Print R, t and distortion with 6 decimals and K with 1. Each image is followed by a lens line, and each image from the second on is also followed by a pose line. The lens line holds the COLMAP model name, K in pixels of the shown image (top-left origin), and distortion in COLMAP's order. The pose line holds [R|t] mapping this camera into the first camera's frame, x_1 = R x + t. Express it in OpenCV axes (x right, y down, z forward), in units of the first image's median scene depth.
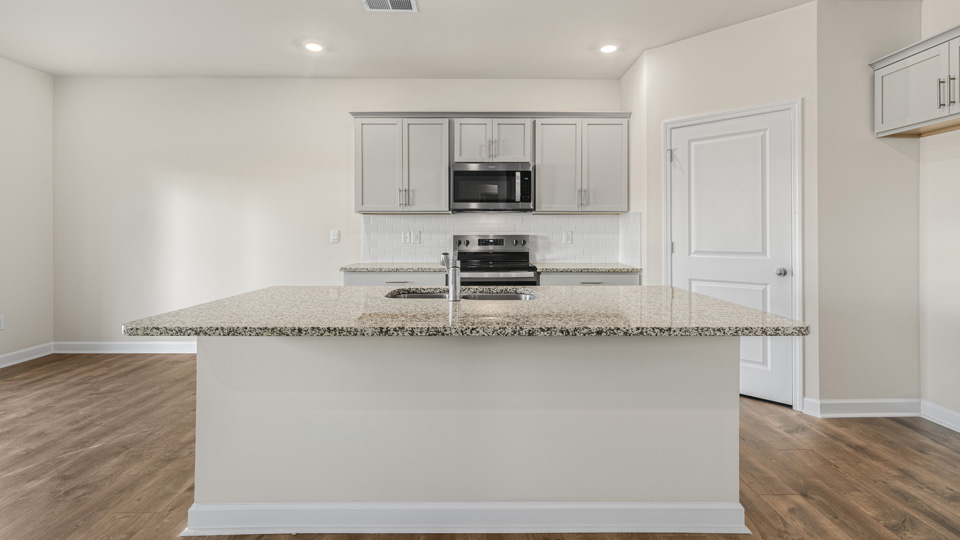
lens RADIAL K [[450.4, 0, 478.6], [0, 450.4, 233.5], [0, 0, 1]] dist [0.004314, 0.000269]
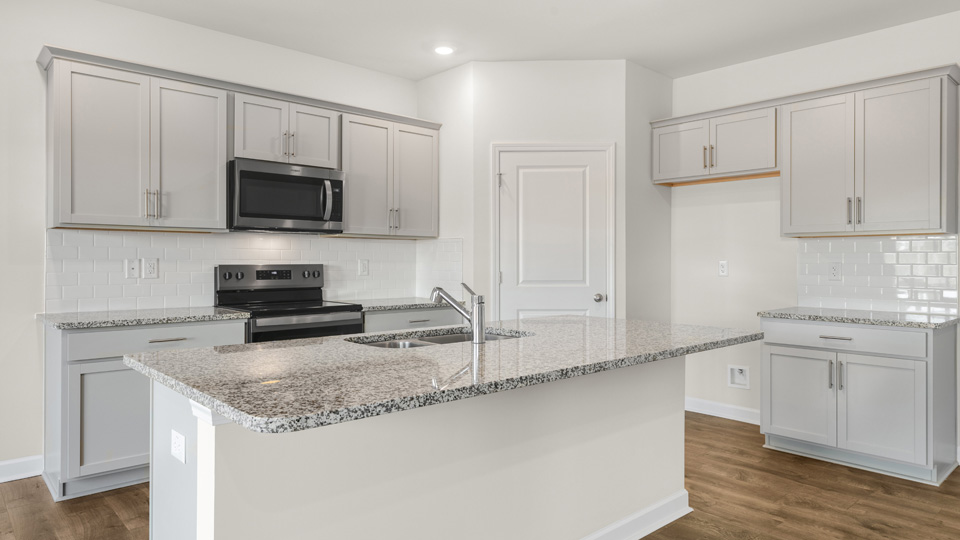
lens RADIAL K [[604.3, 0, 484.4], [0, 604.3, 260.8], [0, 0, 1]] dist [0.006146, 0.000919]
pose [[0.738957, 0.002530, 0.673748, -0.398109], [-0.001683, 0.999997, -0.001910, -0.001497], [-0.673751, 0.000277, 0.738959, 0.077119]]
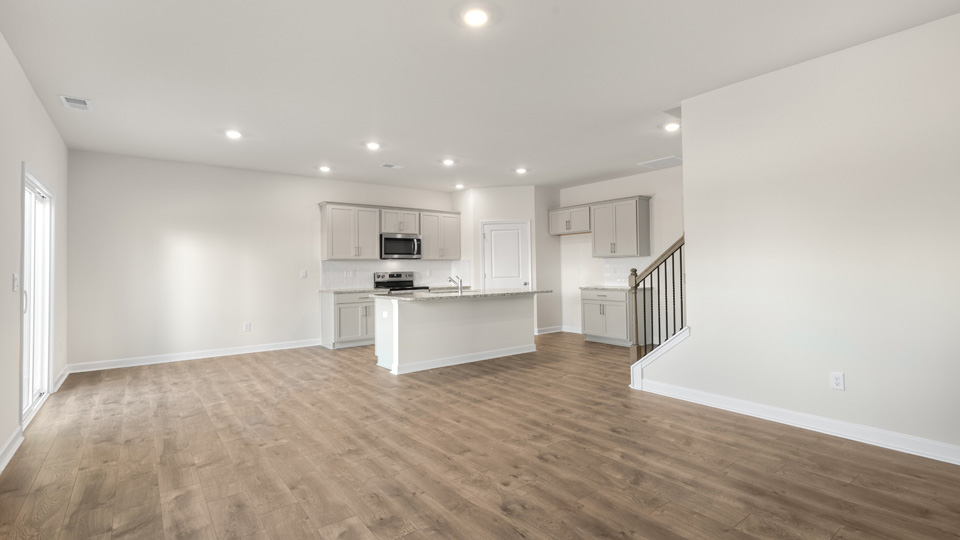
lens RADIAL K [[443.9, 0, 483.0], [0, 443.9, 256.9], [0, 0, 1]] dist [0.003422, 0.000073]
pose [[0.793165, 0.005875, 0.608979, -0.850512], [0.014101, 0.999508, -0.028007, -0.002243], [-0.608844, 0.030801, 0.792692, -0.703852]]
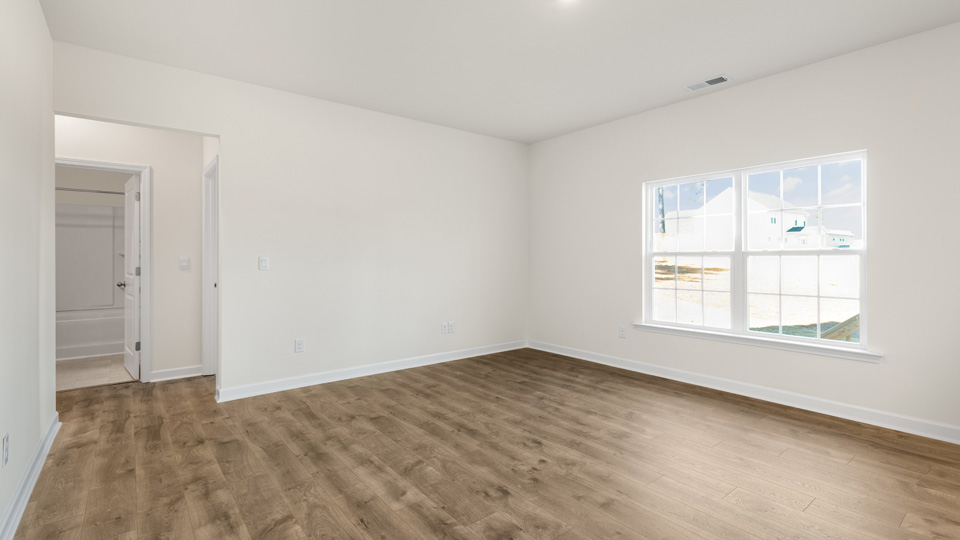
lens RADIAL K [[443.9, 0, 483.0], [0, 443.9, 256.9], [0, 0, 1]] dist [0.003422, 0.000073]
pose [[-0.783487, -0.000731, -0.621407, -0.000102], [-0.002000, 0.999997, 0.001347, -0.003181], [0.621405, 0.002298, -0.783486, 0.203833]]
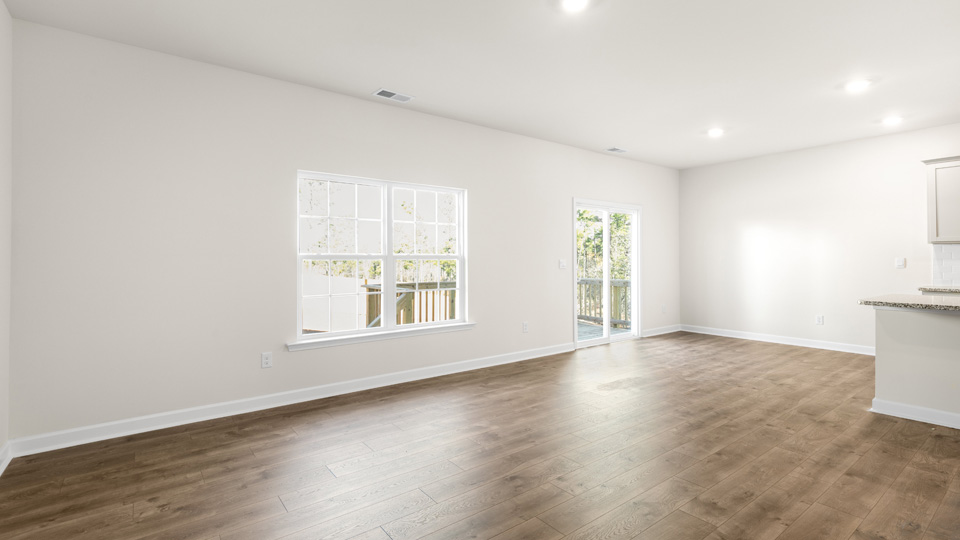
lens RADIAL K [[443.9, 0, 483.0], [0, 443.9, 256.9], [0, 0, 1]] dist [0.003422, 0.000073]
pose [[0.606370, -0.010497, -0.795113, -0.052072], [0.001776, 0.999928, -0.011846, 0.001704], [0.795181, 0.005771, 0.606345, -0.676029]]
